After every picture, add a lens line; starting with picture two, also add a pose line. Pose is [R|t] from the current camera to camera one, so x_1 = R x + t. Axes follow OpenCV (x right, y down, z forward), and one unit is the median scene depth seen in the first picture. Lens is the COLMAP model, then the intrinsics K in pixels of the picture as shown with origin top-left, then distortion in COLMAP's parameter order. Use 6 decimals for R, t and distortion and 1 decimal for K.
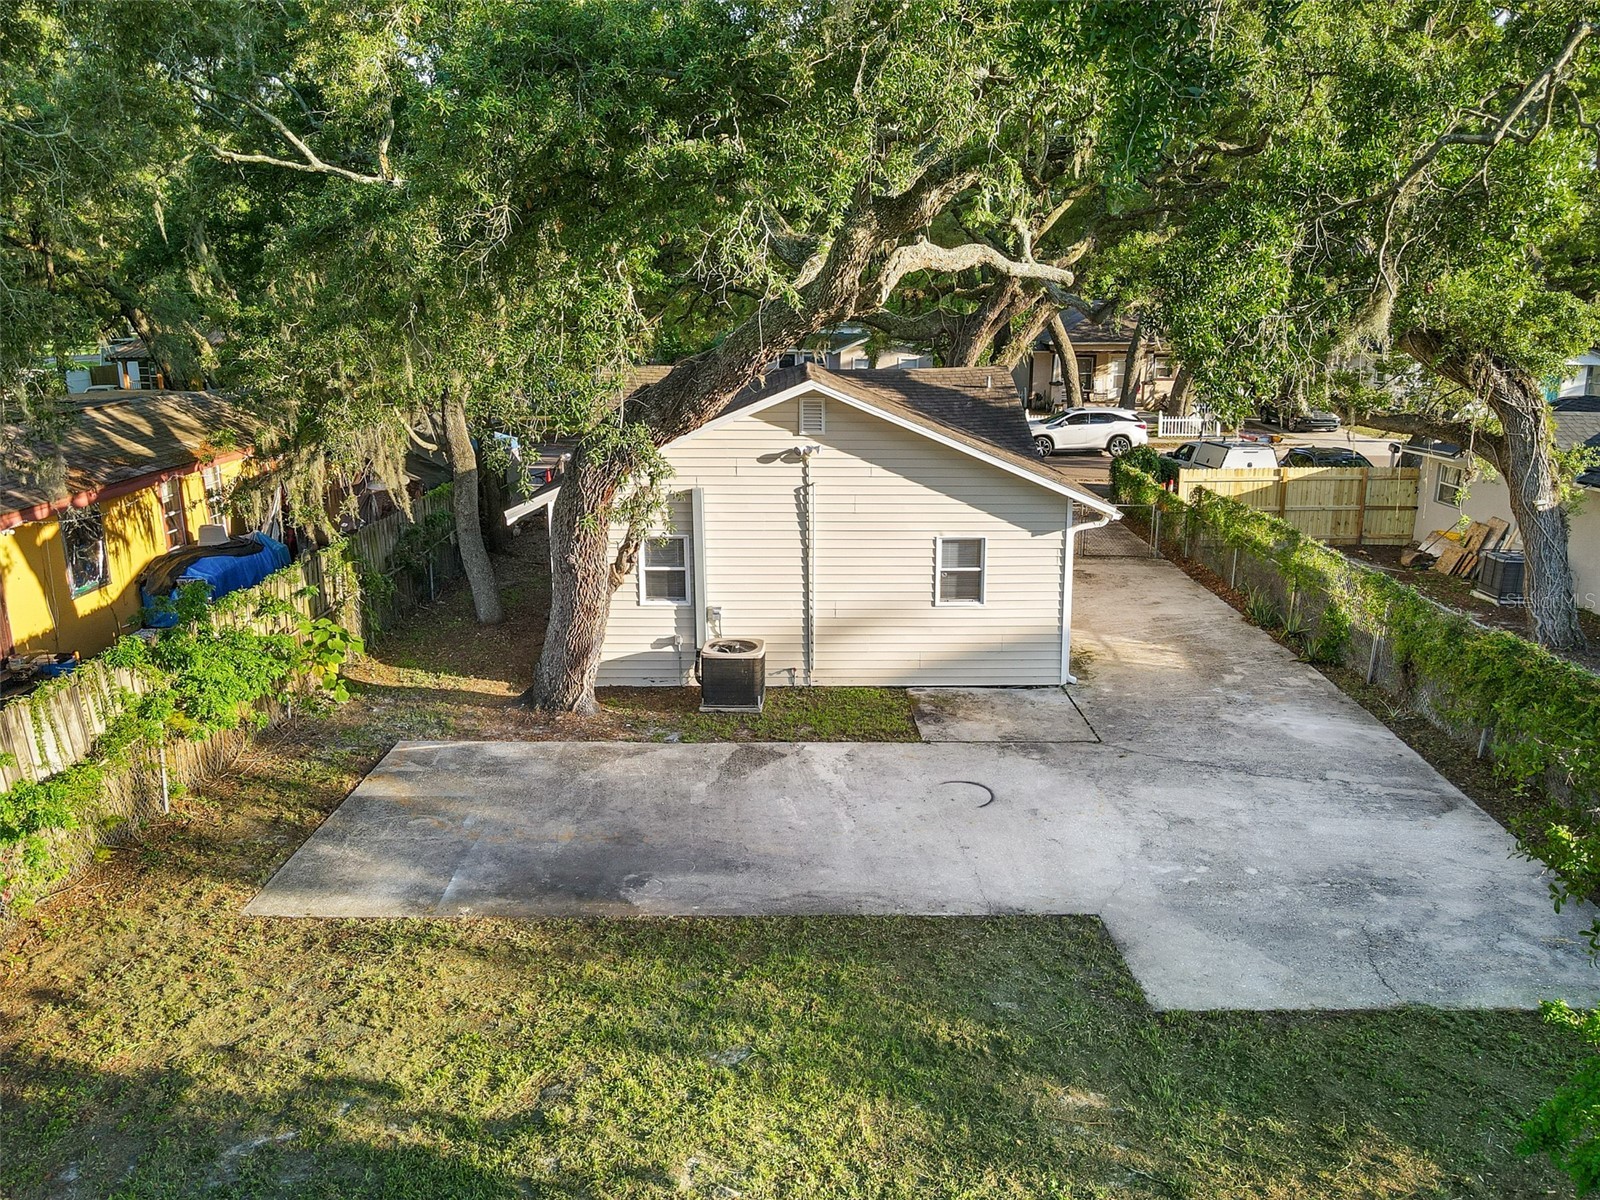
lens RADIAL K [[1177.7, 0, 810.6], [0, 1177.7, 598.4], [0, 0, 1]] dist [0.022725, 0.002775]
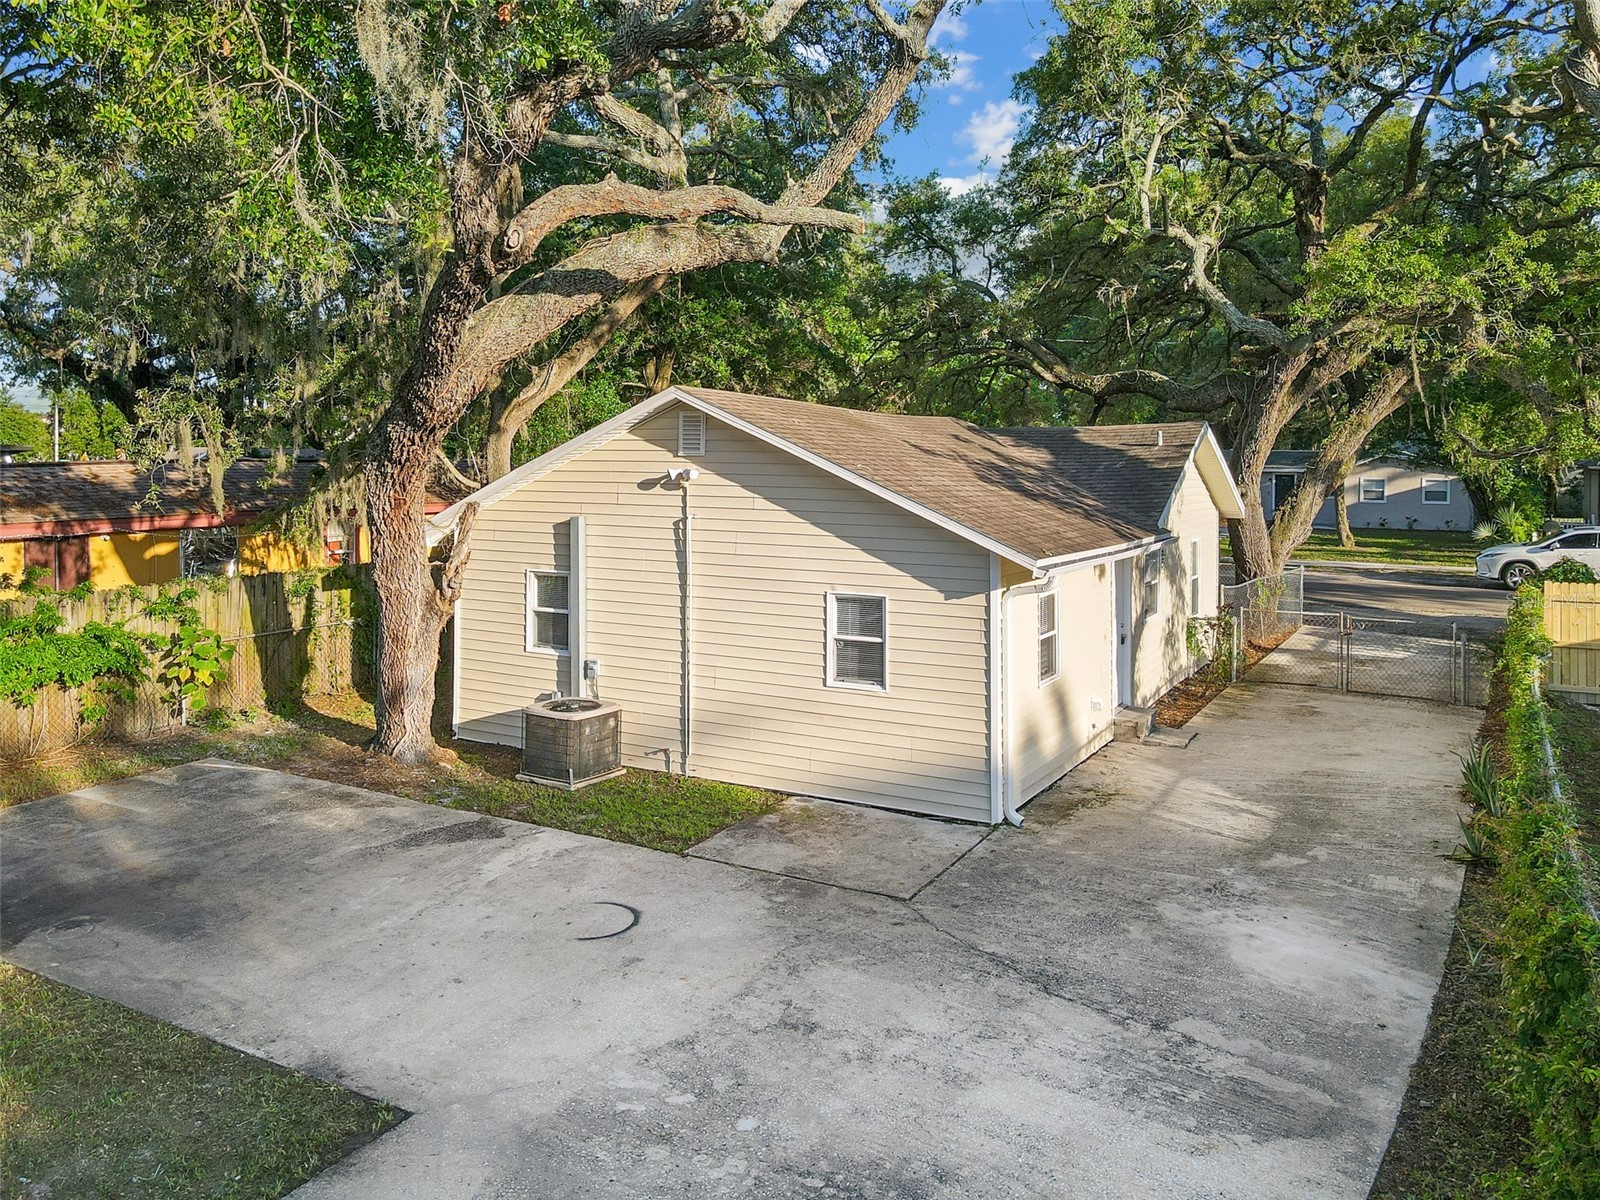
lens RADIAL K [[1214.1, 0, 810.8], [0, 1214.1, 486.6], [0, 0, 1]] dist [0.006239, 0.008006]
pose [[0.864494, 0.014957, -0.502420, 0.503751], [-0.123749, 0.975124, -0.183901, 0.027237], [0.487171, 0.221155, 0.844840, 0.336515]]
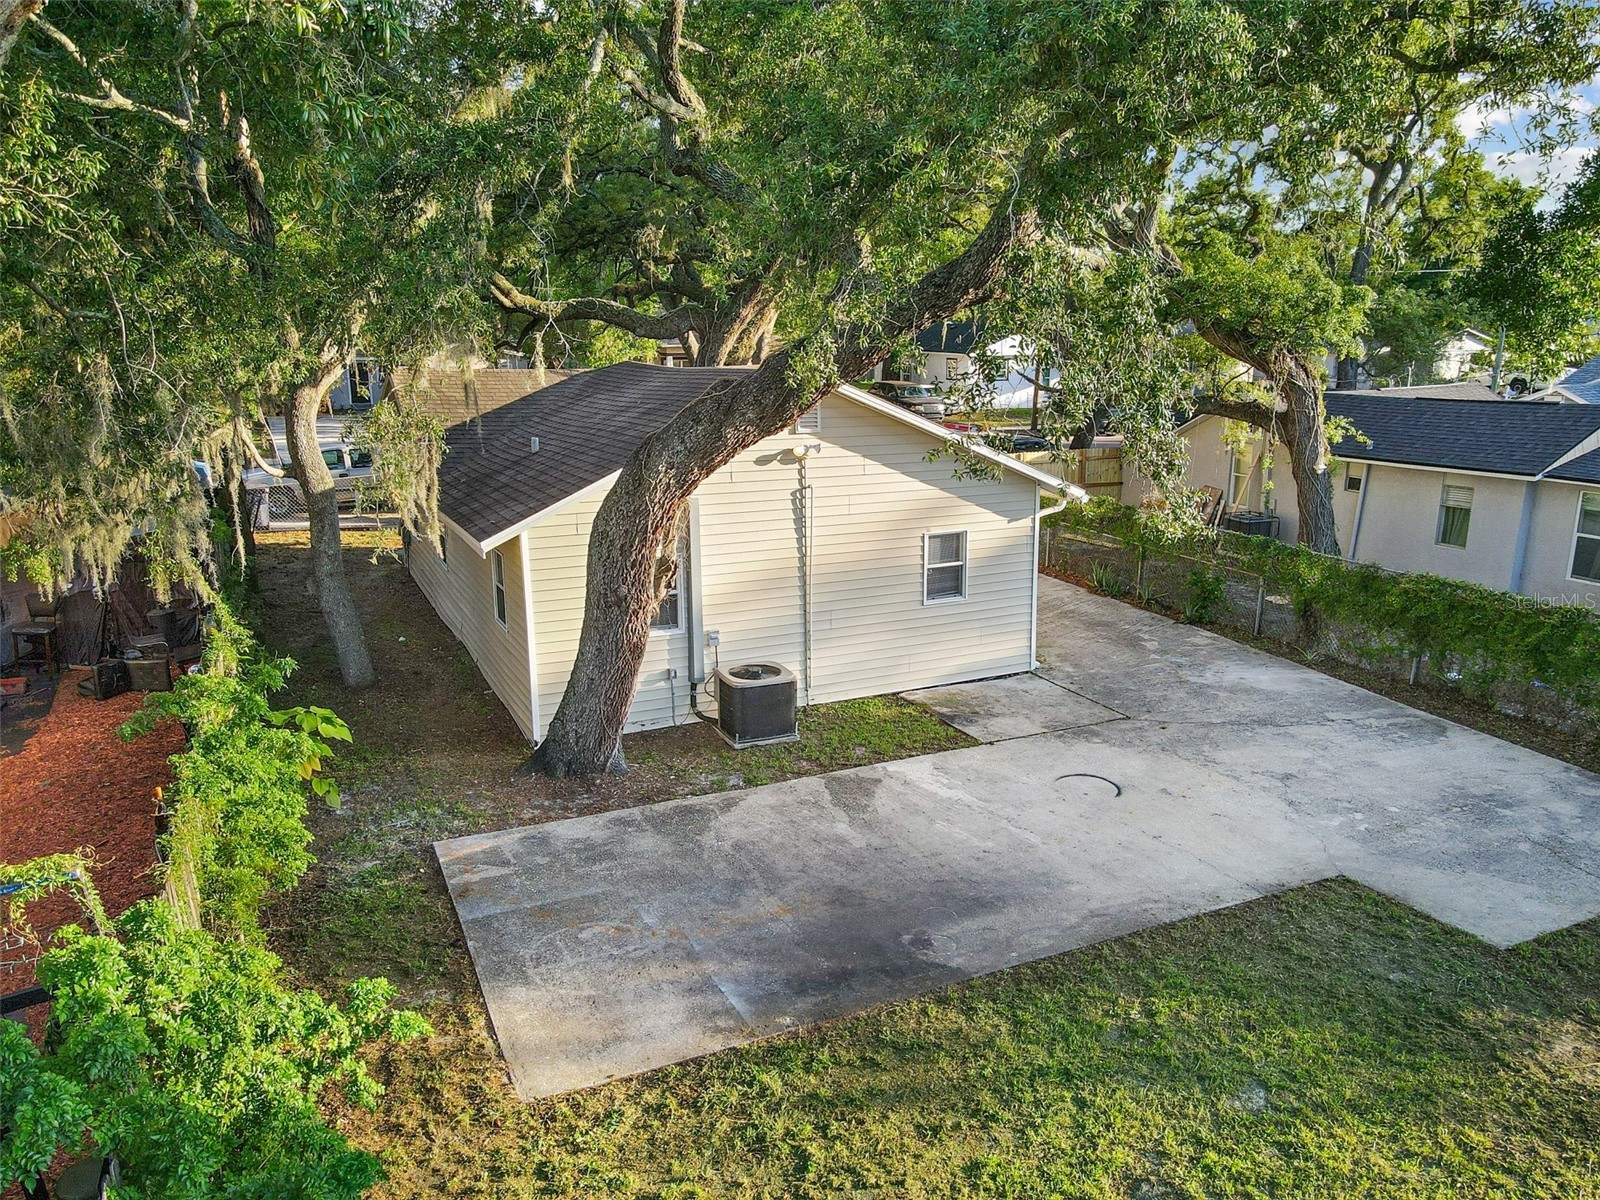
lens RADIAL K [[1177.7, 0, 810.6], [0, 1177.7, 598.4], [0, 0, 1]] dist [0.022725, 0.002775]
pose [[0.905874, -0.100085, 0.411552, -0.393819], [0.103515, 0.994529, 0.014010, -0.023152], [-0.410703, 0.029911, 0.911279, 0.166078]]
